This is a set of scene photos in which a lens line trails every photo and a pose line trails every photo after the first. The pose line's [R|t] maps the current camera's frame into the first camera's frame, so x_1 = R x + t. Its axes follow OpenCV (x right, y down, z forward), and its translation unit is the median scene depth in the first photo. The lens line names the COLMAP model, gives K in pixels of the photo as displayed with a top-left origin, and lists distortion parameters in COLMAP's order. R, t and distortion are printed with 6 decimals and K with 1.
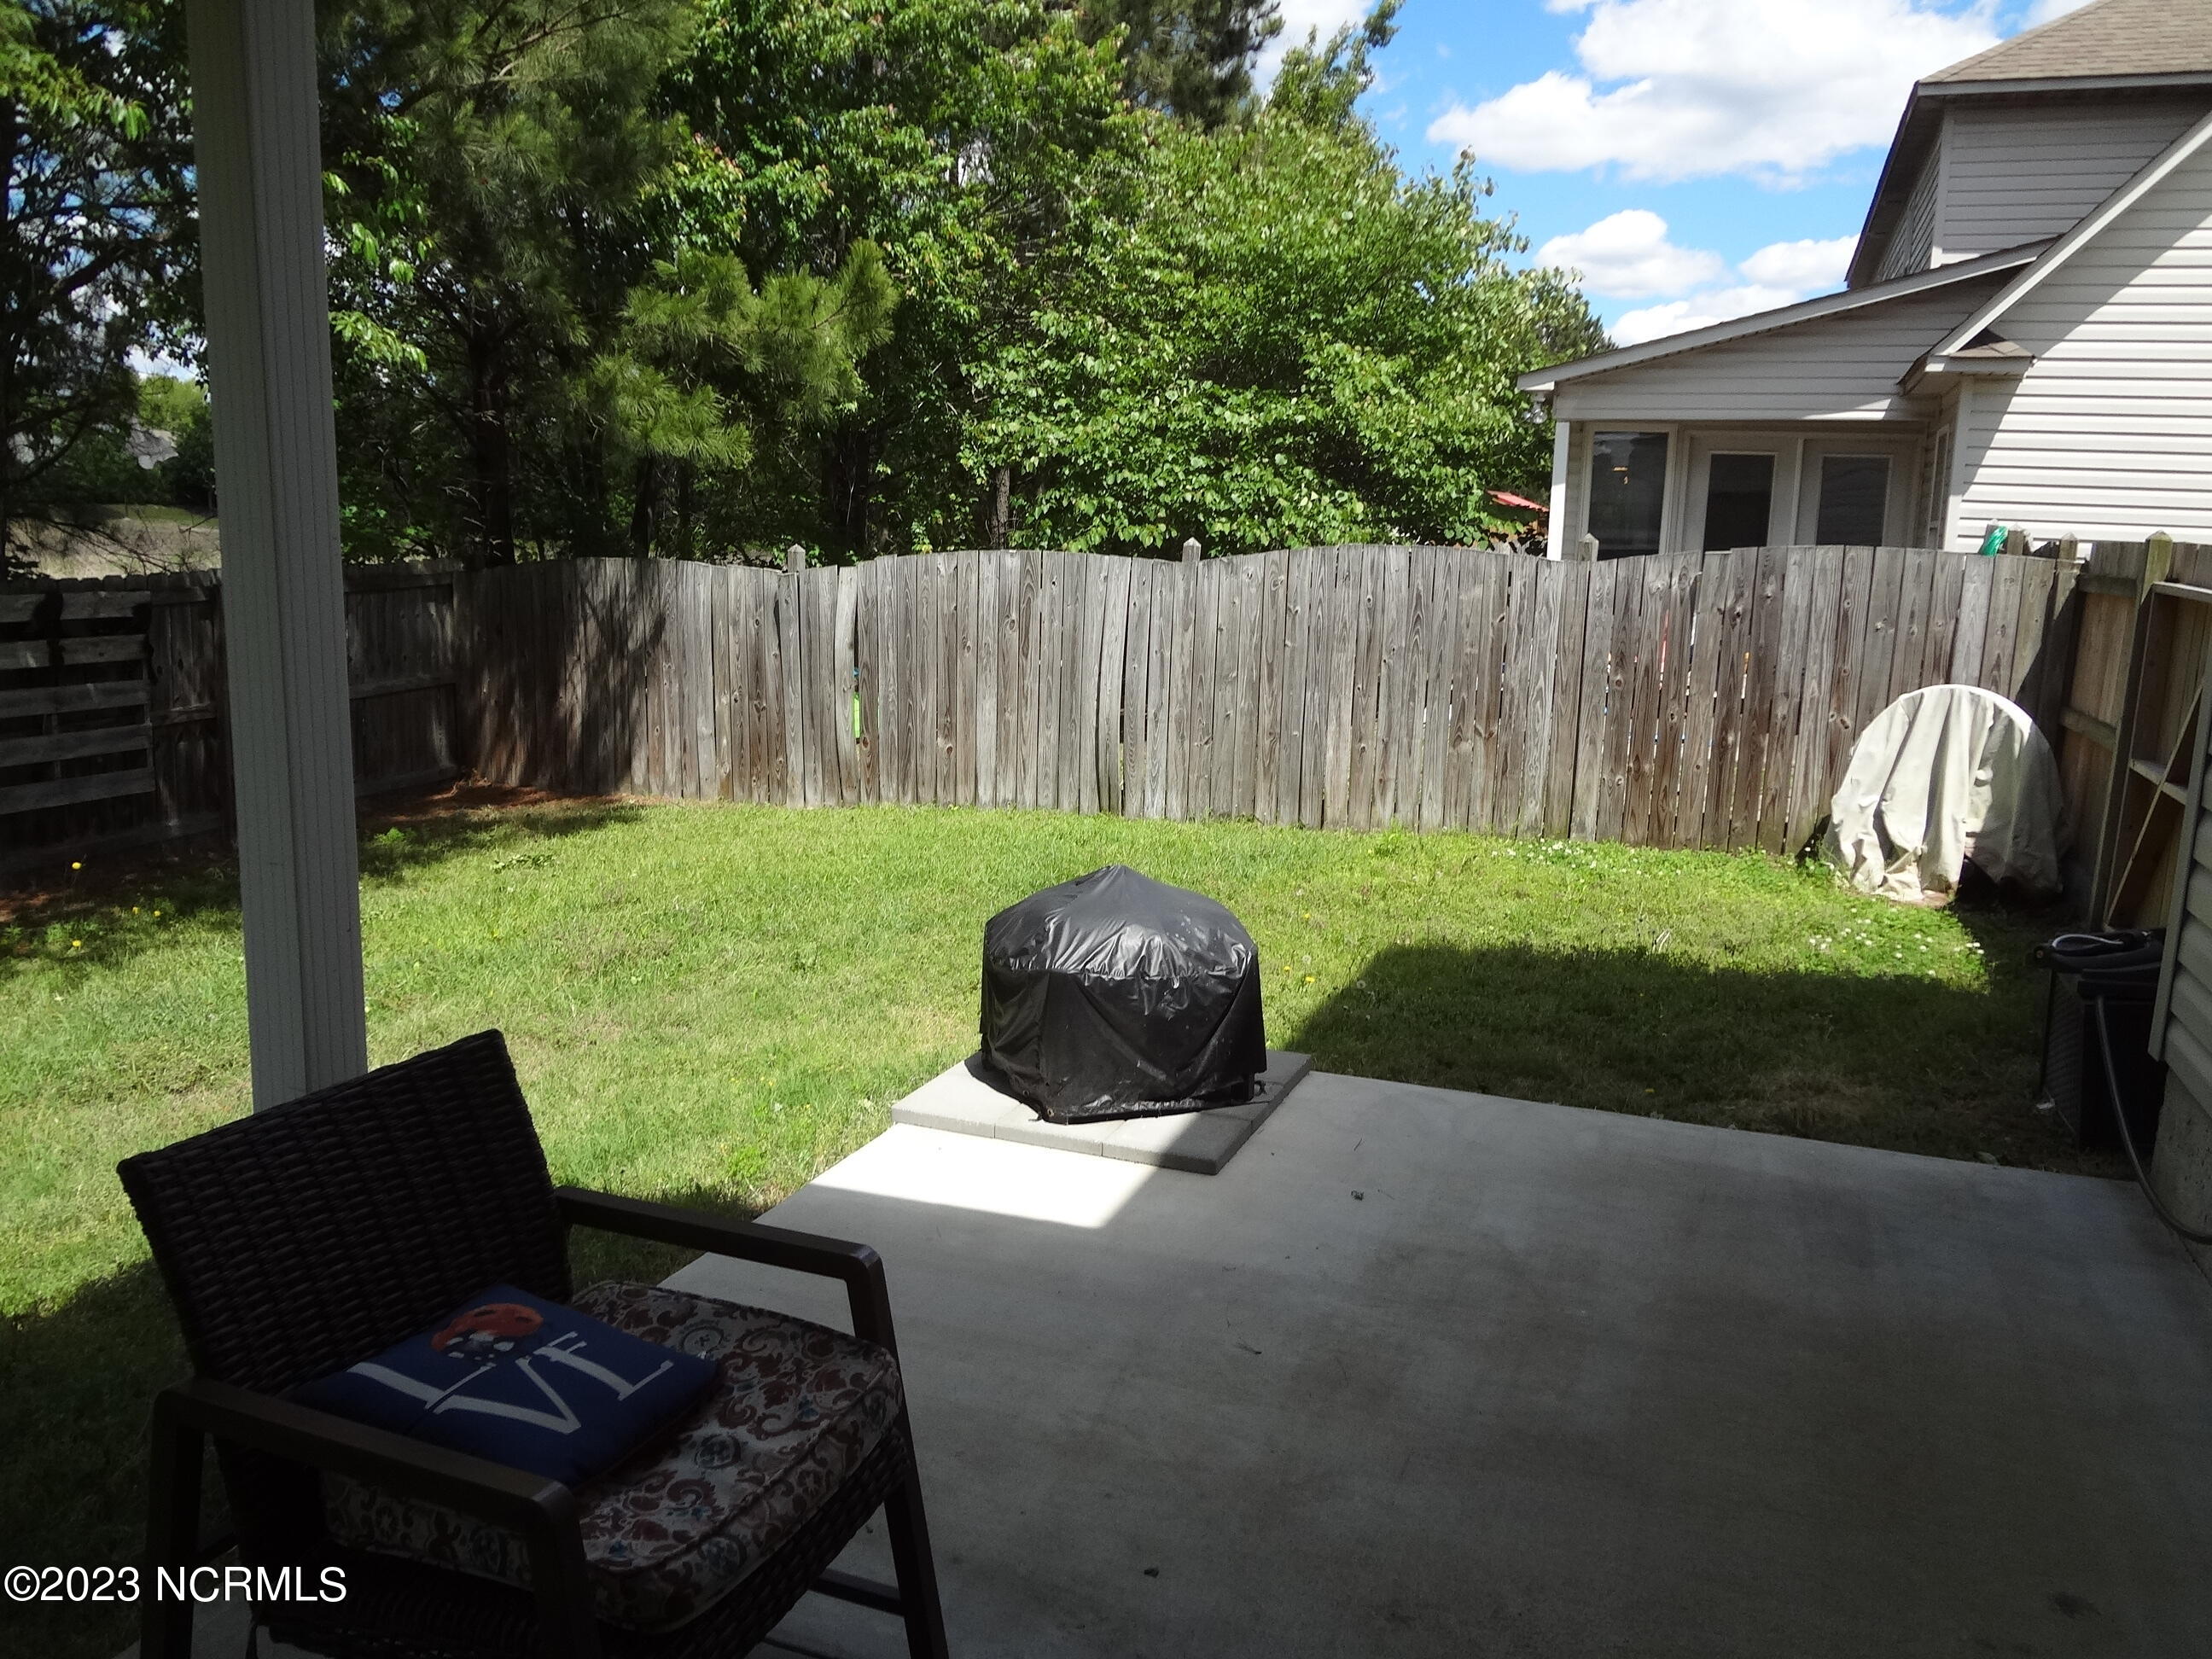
lens RADIAL K [[1658.6, 0, 1106.0], [0, 1658.6, 829.5], [0, 0, 1]] dist [-0.067049, 0.033446]
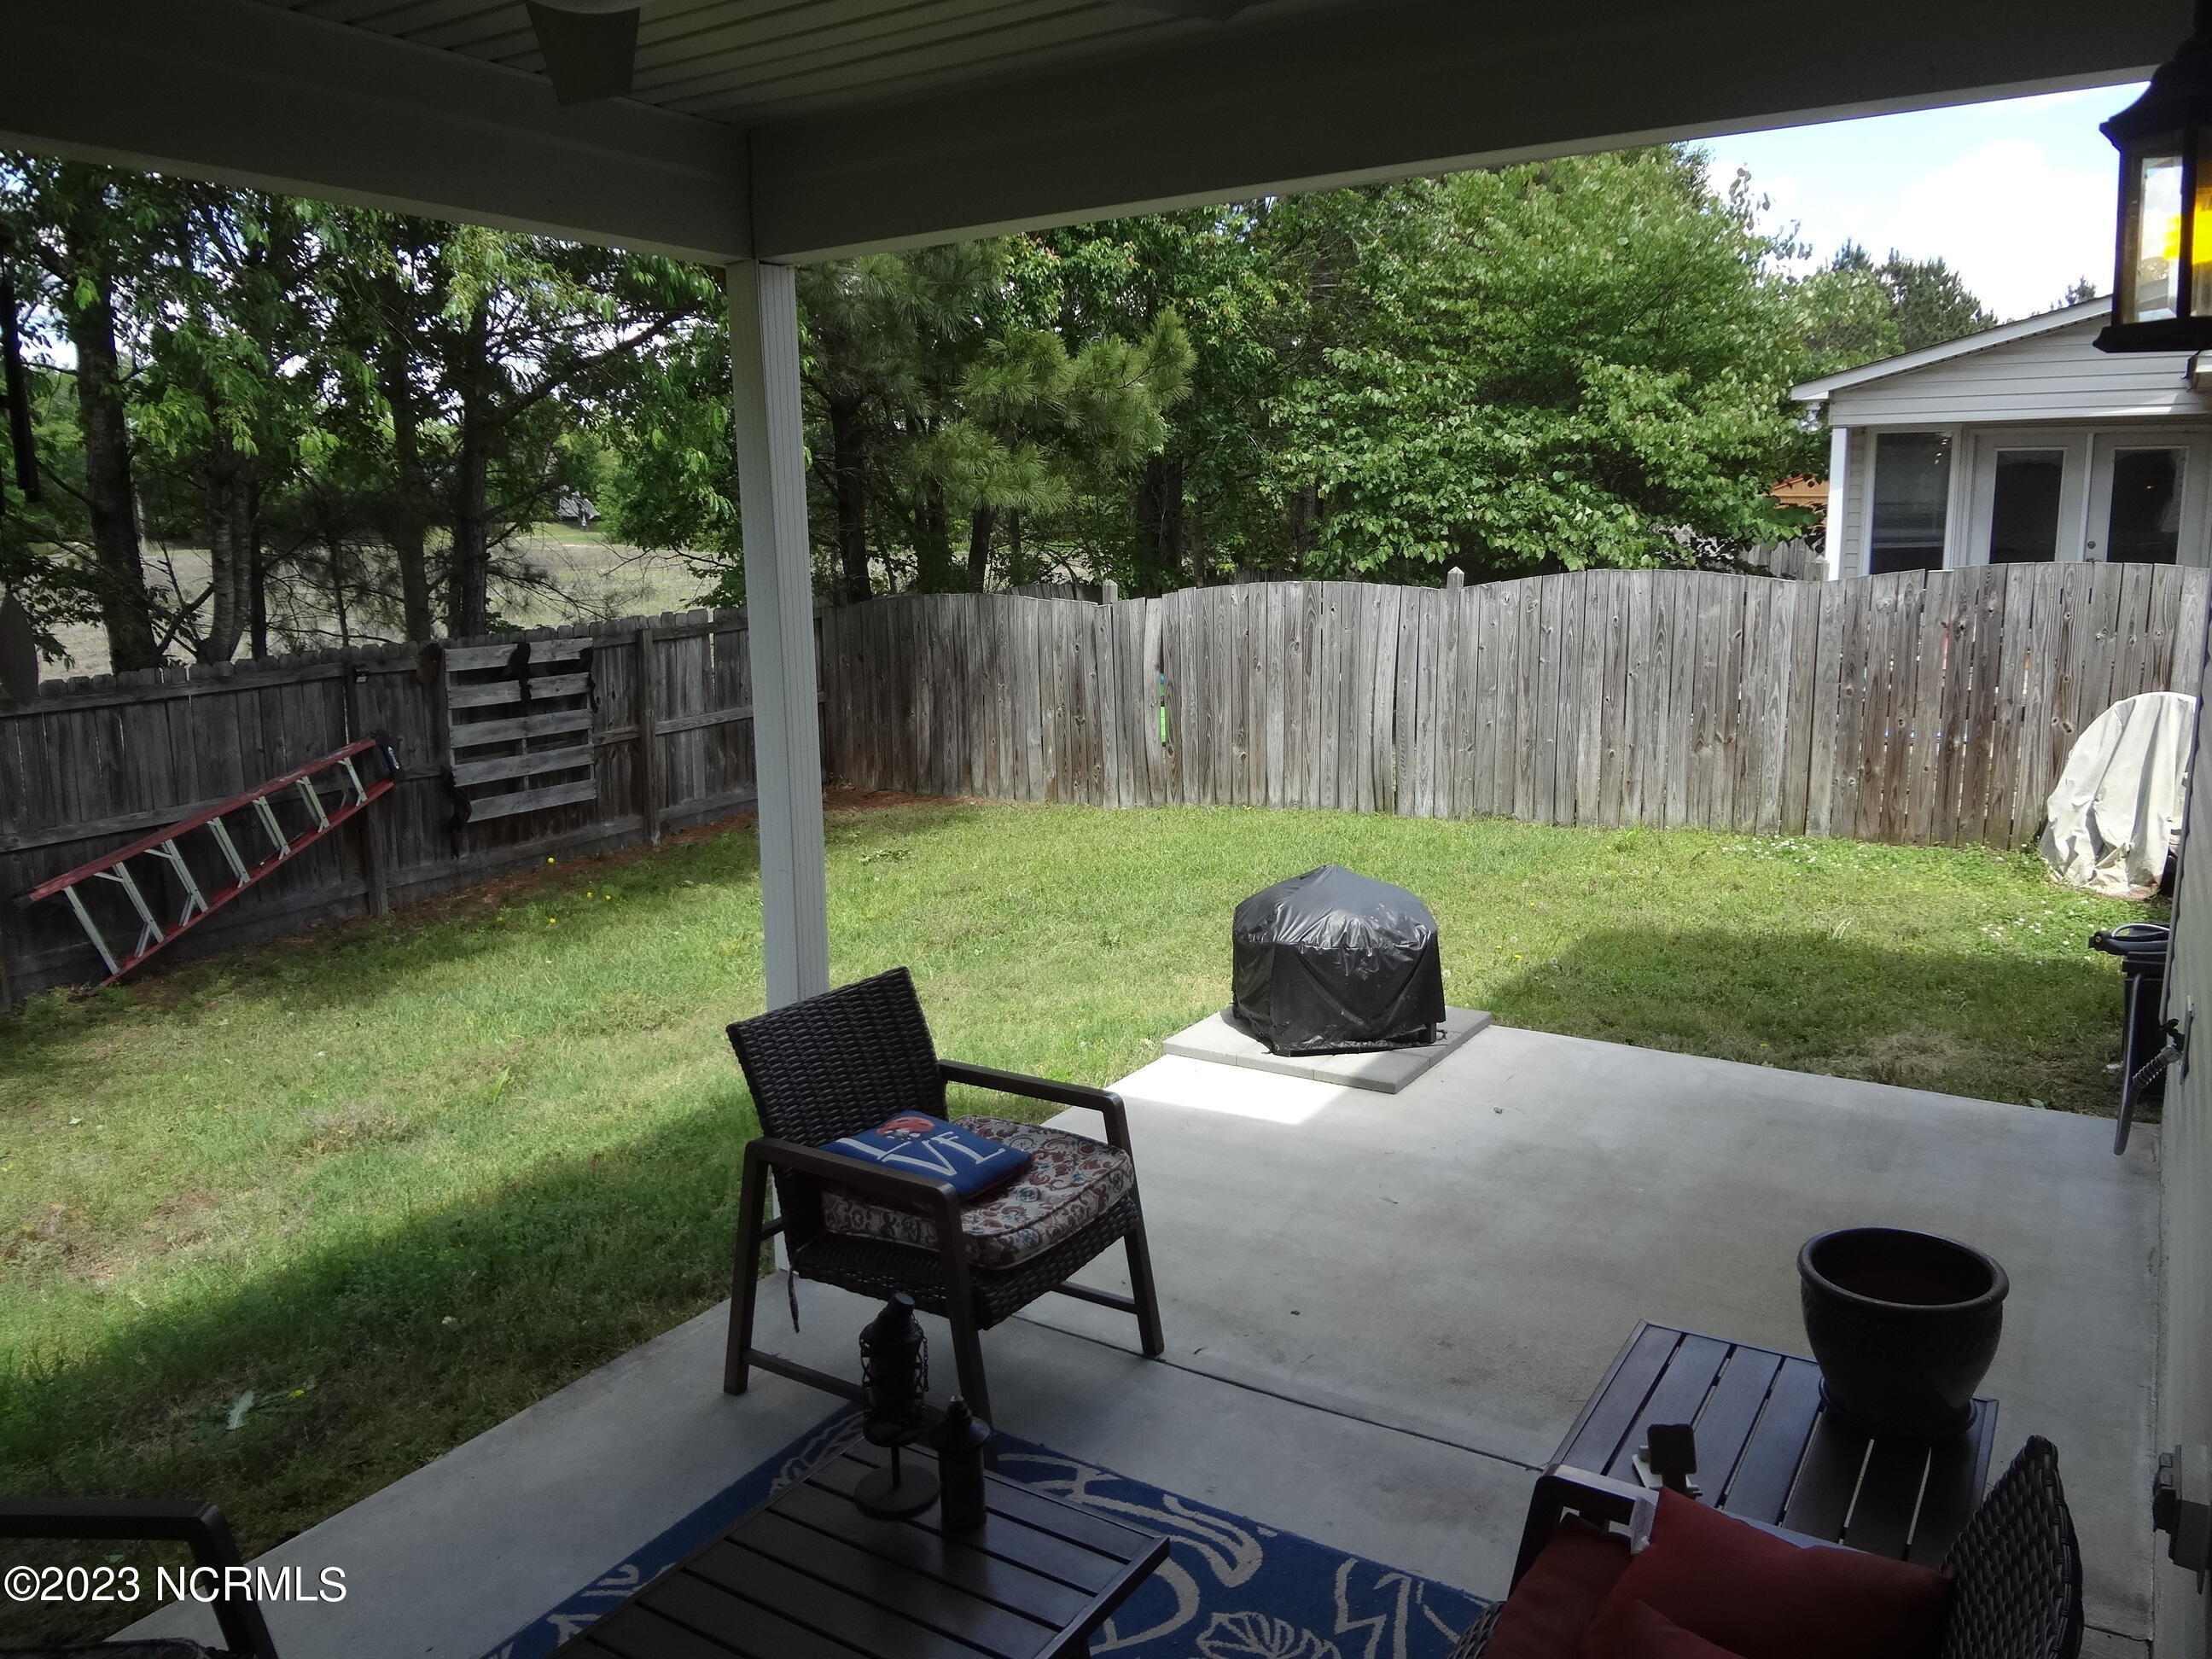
lens RADIAL K [[1654.0, 0, 1087.3], [0, 1654.0, 830.5], [0, 0, 1]] dist [-0.051802, 0.015121]
pose [[0.978339, -0.002813, -0.206990, 0.040265], [0.004518, 0.999960, 0.007768, -0.007684], [0.206960, -0.008535, 0.978312, -0.150772]]
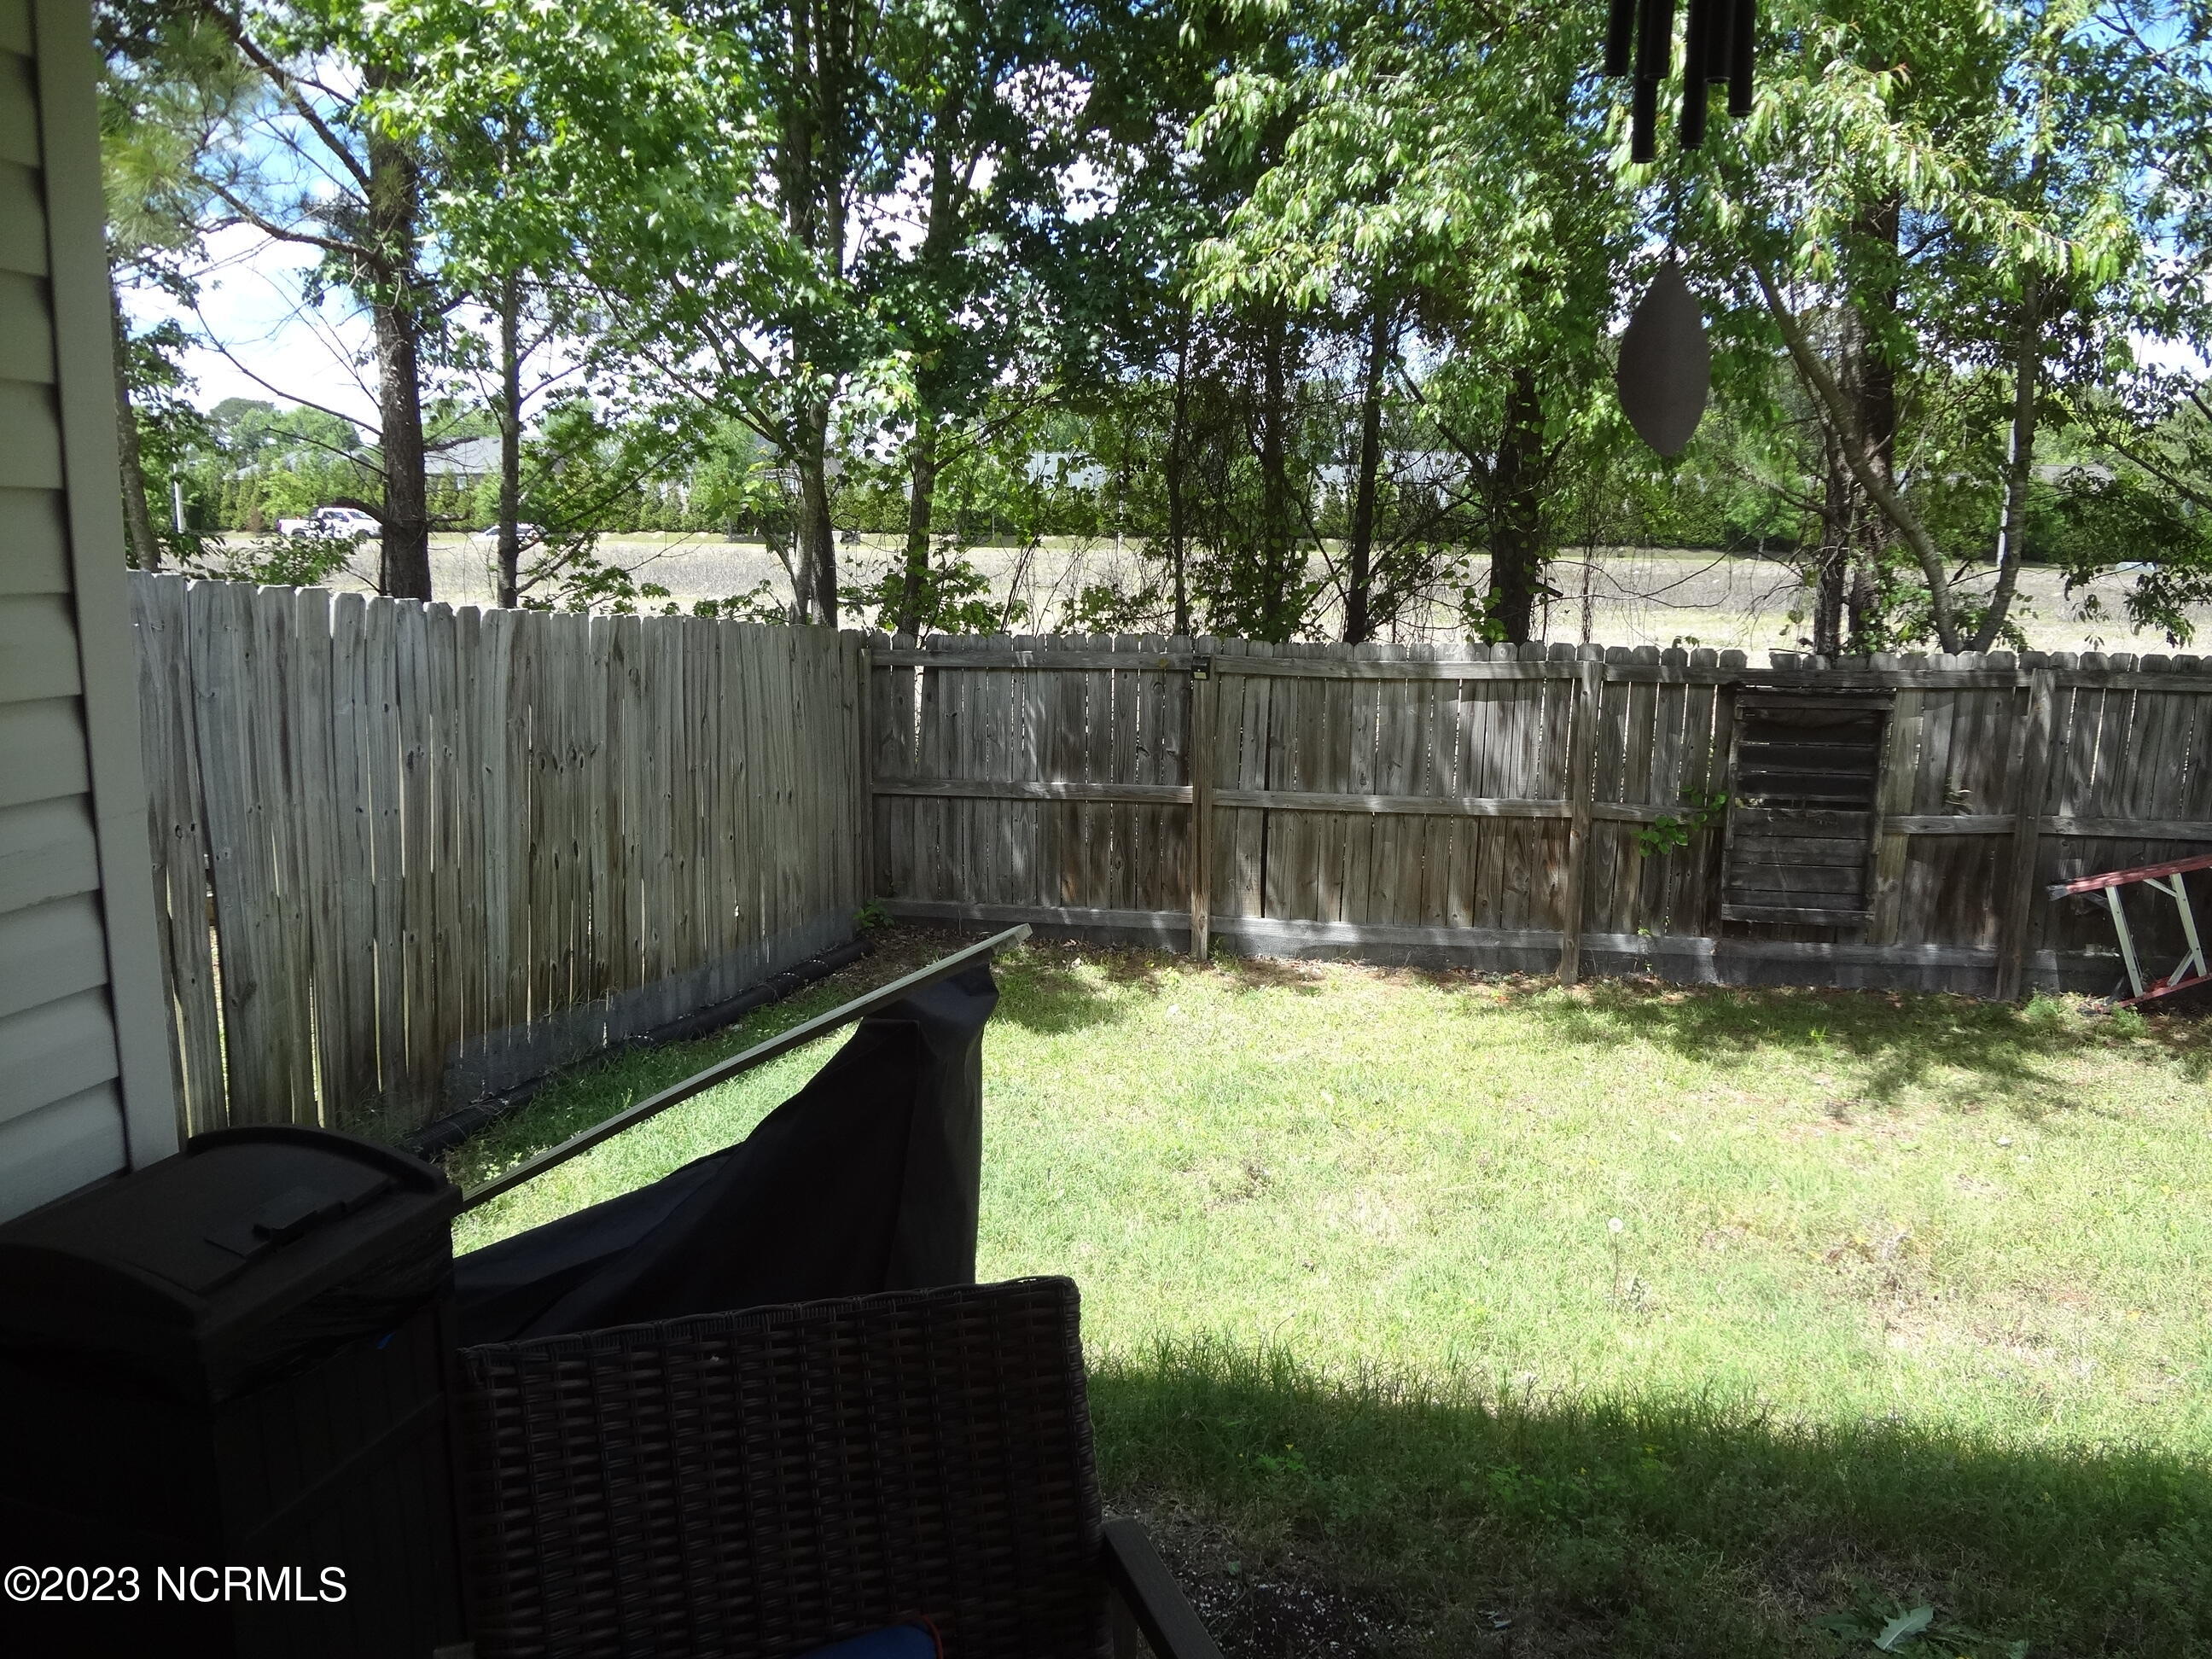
lens RADIAL K [[1623.0, 0, 1072.0], [0, 1623.0, 821.3], [0, 0, 1]] dist [-0.064374, 0.011000]
pose [[0.150665, 0.146442, -0.977678, -0.026953], [-0.185381, 0.975609, 0.117563, 0.000121], [0.971048, 0.163531, 0.174137, -0.014274]]
